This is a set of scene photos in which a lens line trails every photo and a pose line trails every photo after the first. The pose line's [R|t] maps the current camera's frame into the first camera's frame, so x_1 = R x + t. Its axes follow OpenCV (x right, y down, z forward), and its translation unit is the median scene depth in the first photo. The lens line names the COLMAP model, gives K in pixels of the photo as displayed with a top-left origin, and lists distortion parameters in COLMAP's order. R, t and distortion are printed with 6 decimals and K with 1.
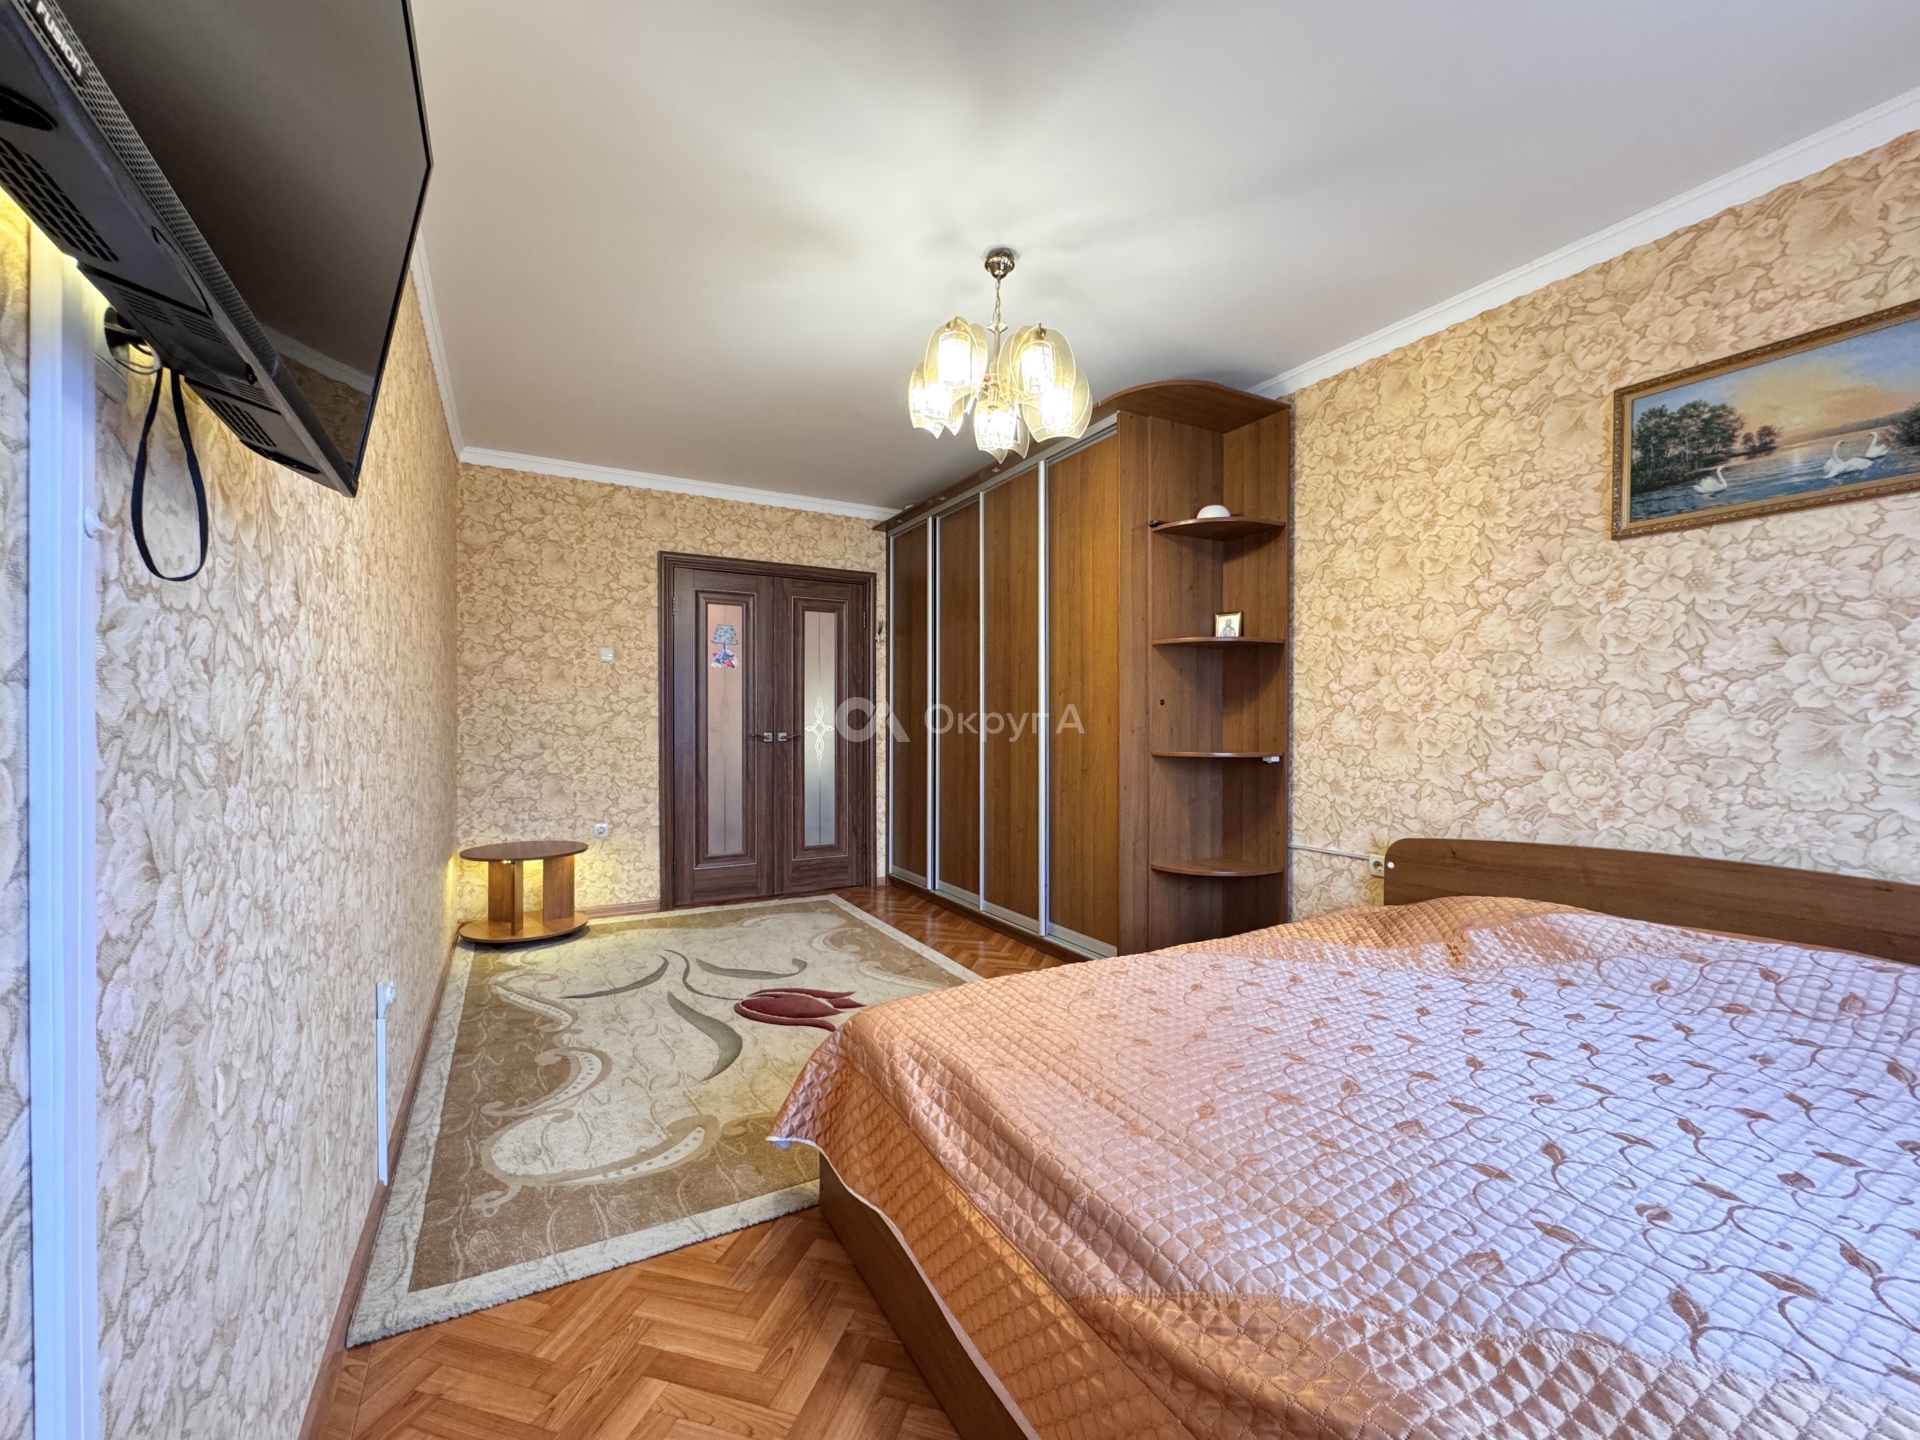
lens RADIAL K [[775.5, 0, 958.9], [0, 775.5, 731.0], [0, 0, 1]] dist [-0.003361, -0.000119]
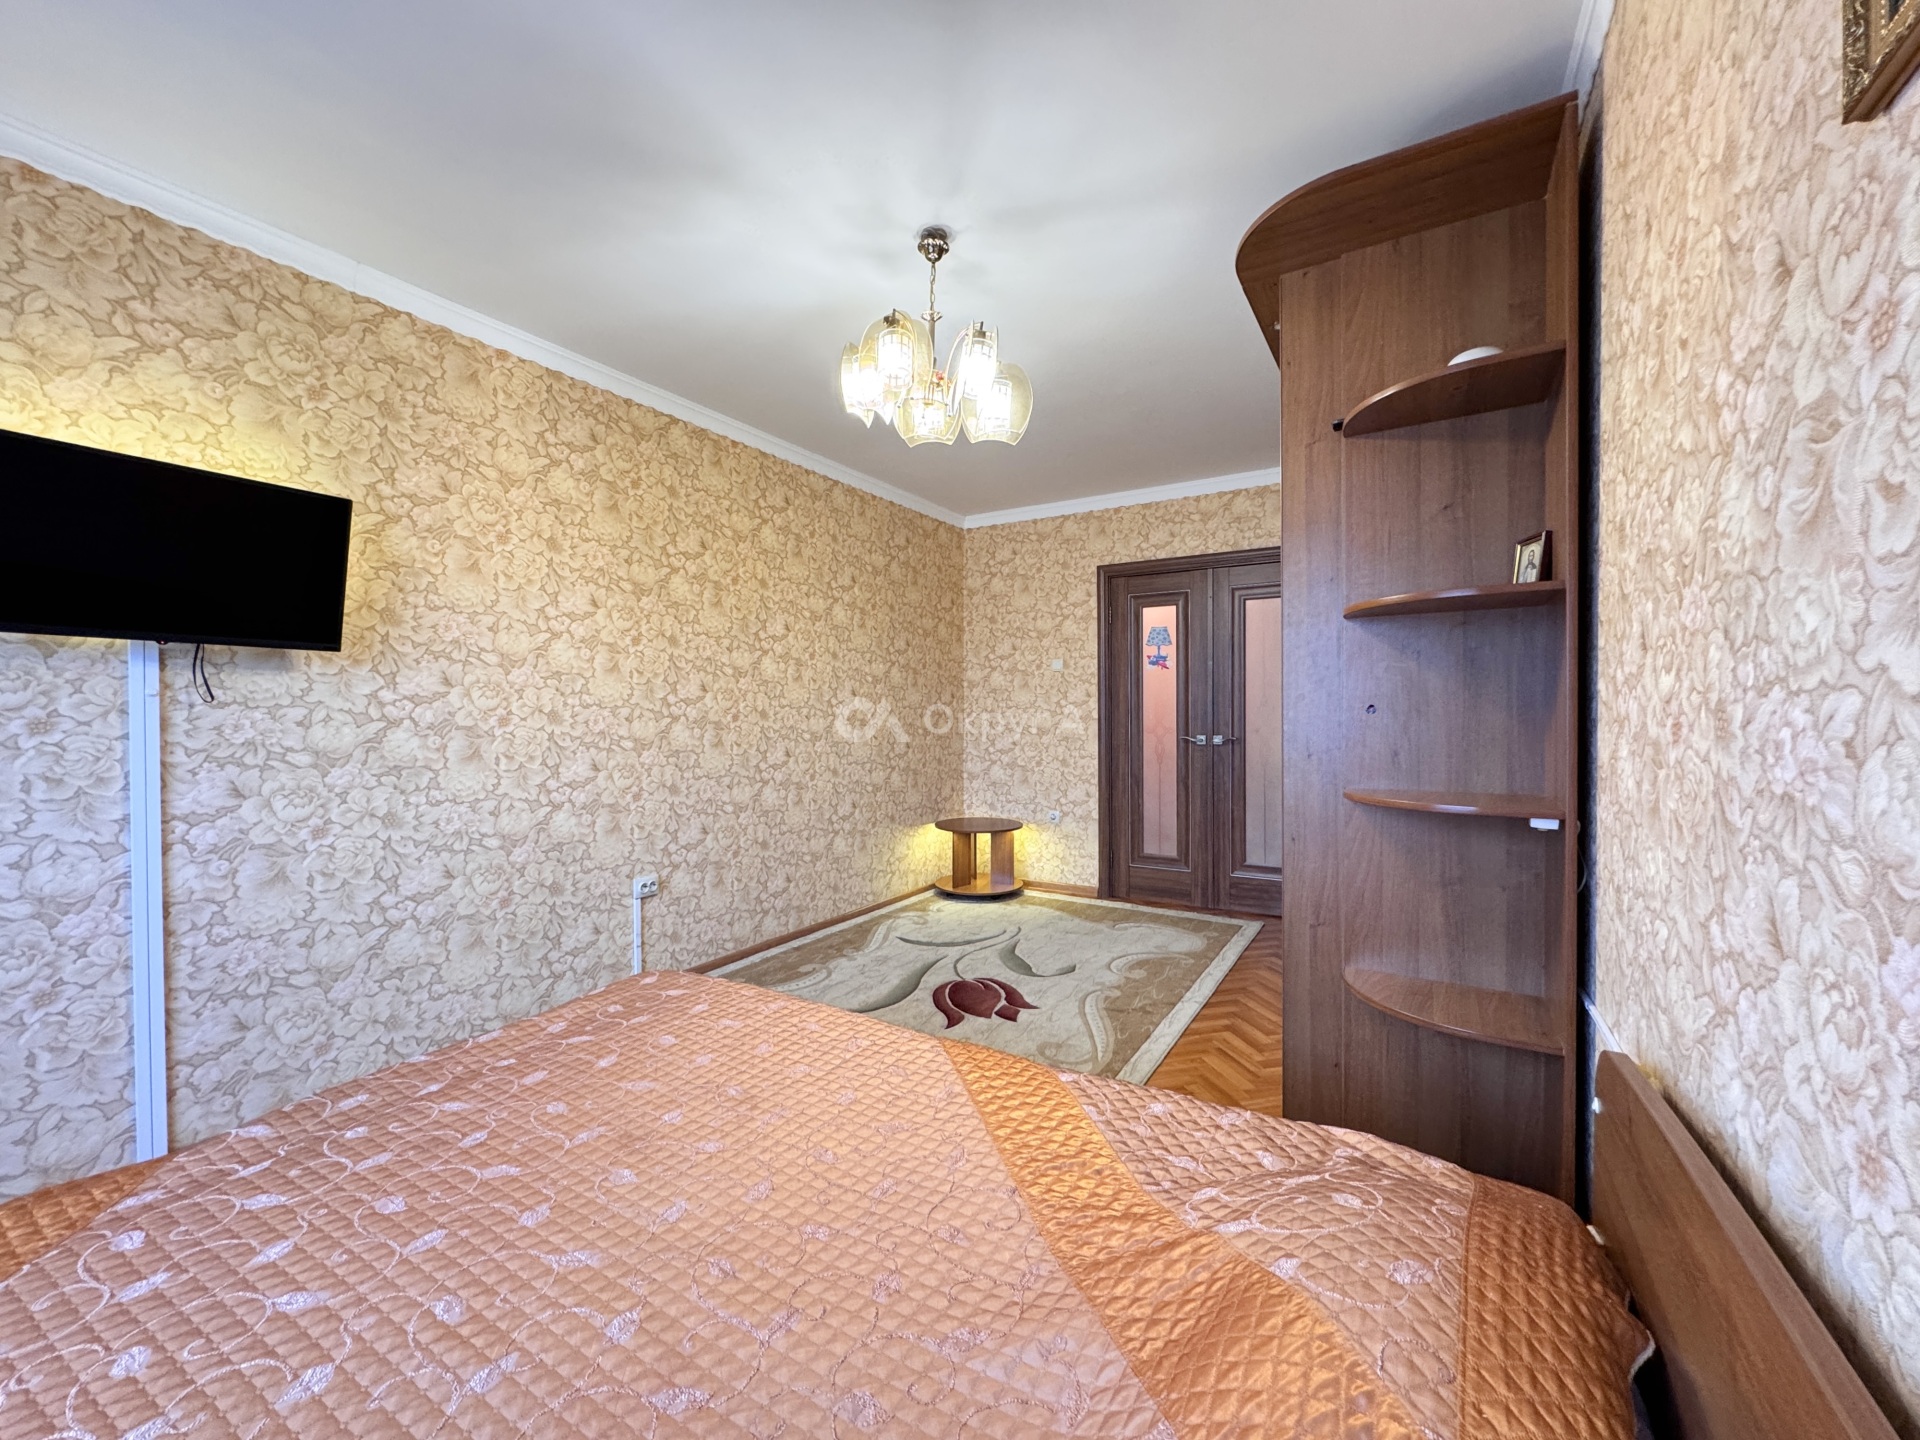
lens RADIAL K [[766.5, 0, 960.0], [0, 766.5, 720.0], [0, 0, 1]] dist [-0.002163, 0.000287]
pose [[0.494175, 0.006522, -0.869338, 0.550385], [-0.003873, 0.999978, 0.005301, -0.026424], [0.869354, 0.000747, 0.494190, 0.367679]]
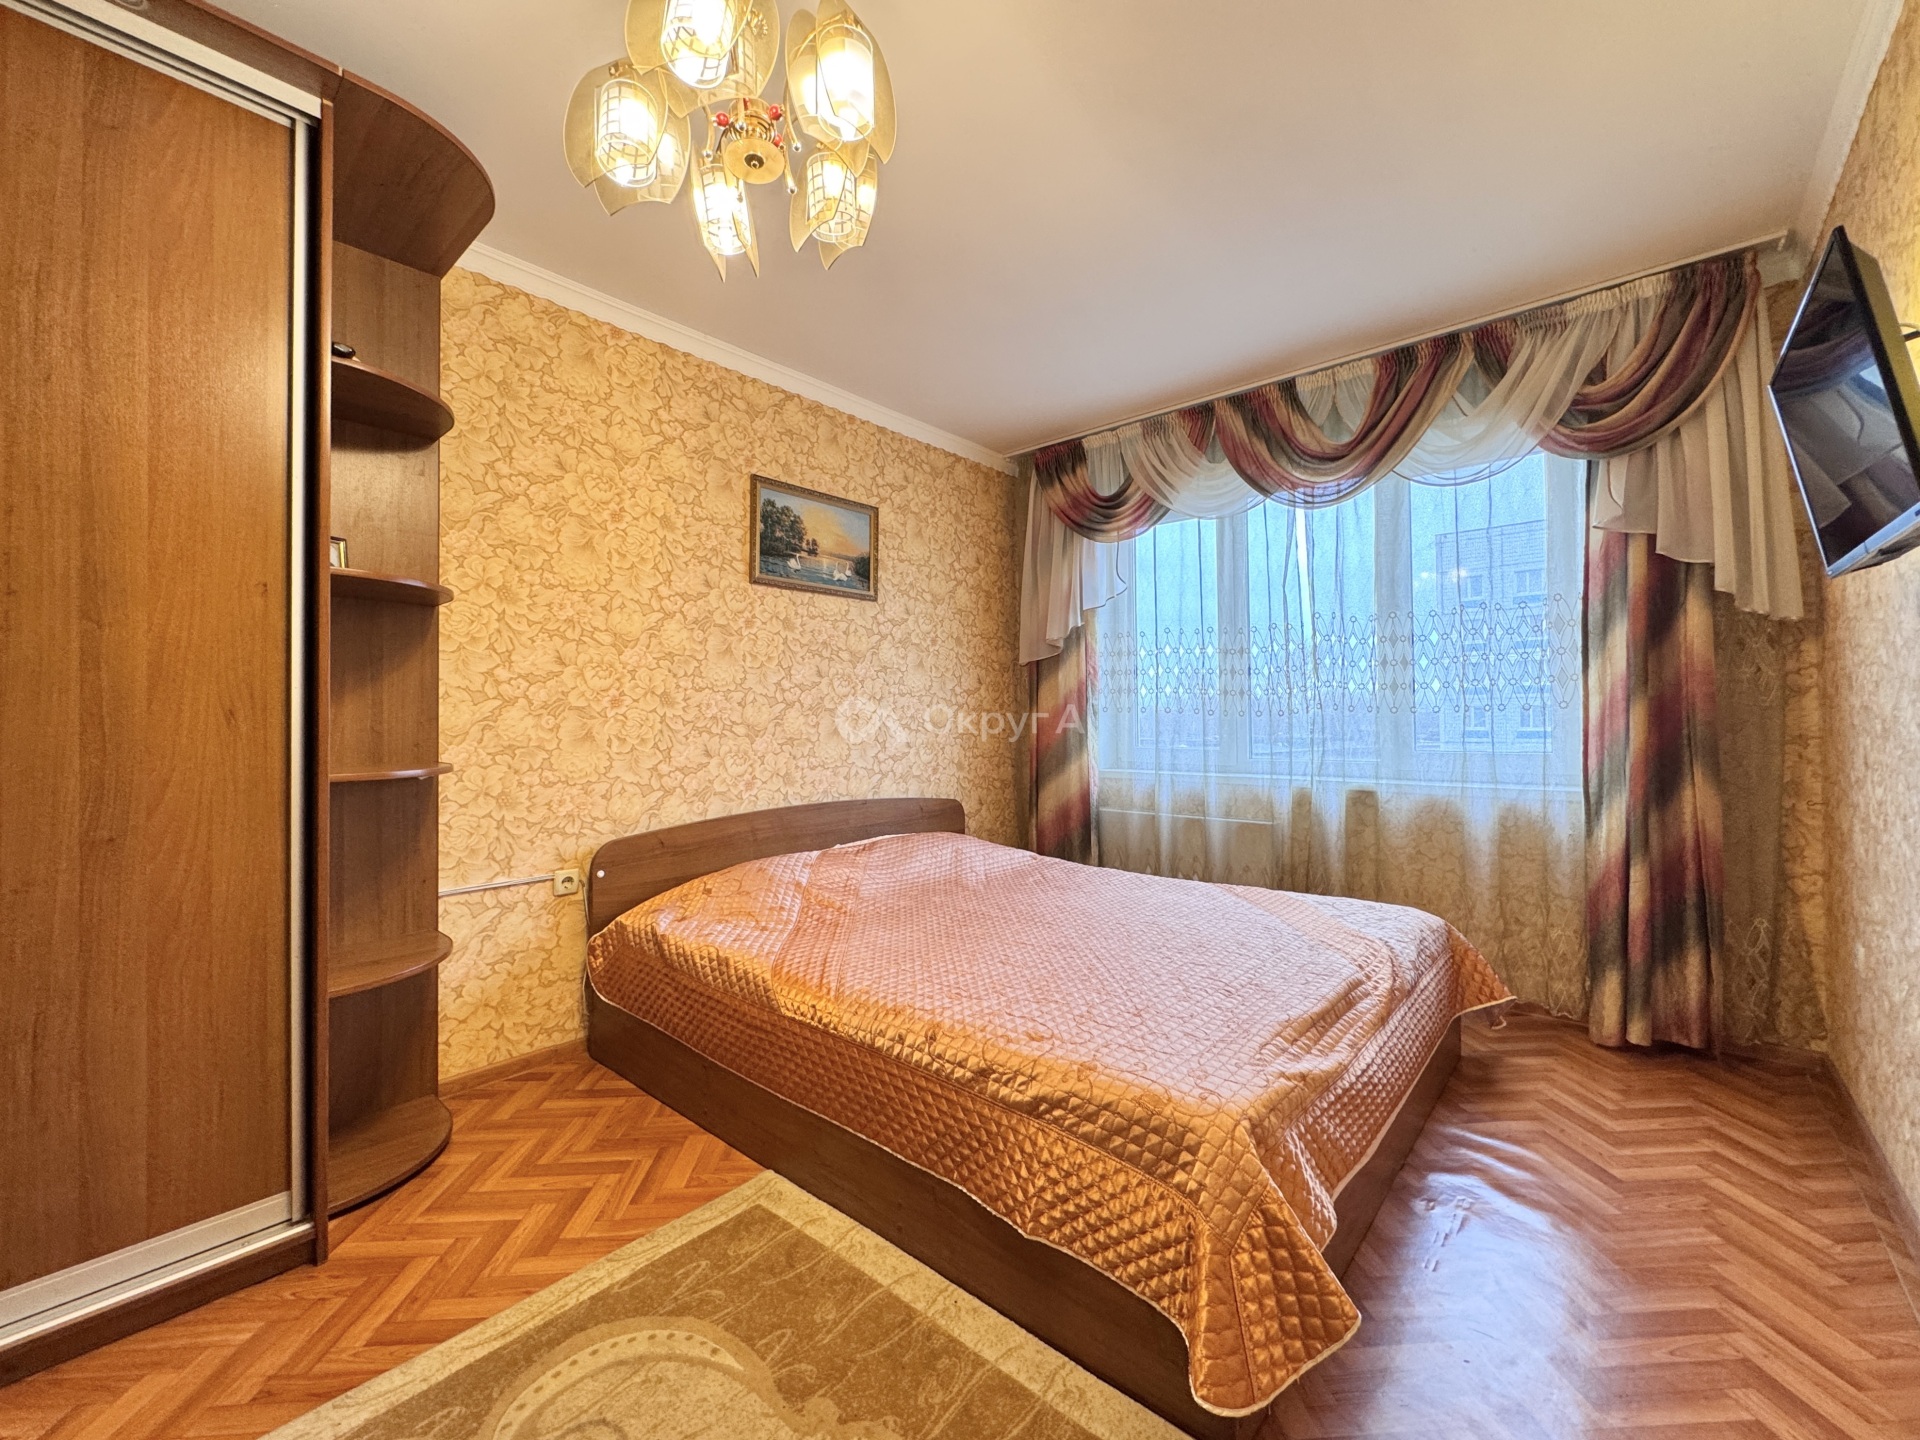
lens RADIAL K [[782.9, 0, 958.7], [0, 782.9, 703.7], [0, 0, 1]] dist [-0.000610, 0.000139]
pose [[-0.327458, 0.016136, 0.944728, -0.342132], [0.016176, 0.999803, -0.011470, -0.008189], [-0.944727, 0.011526, -0.327654, 0.669064]]
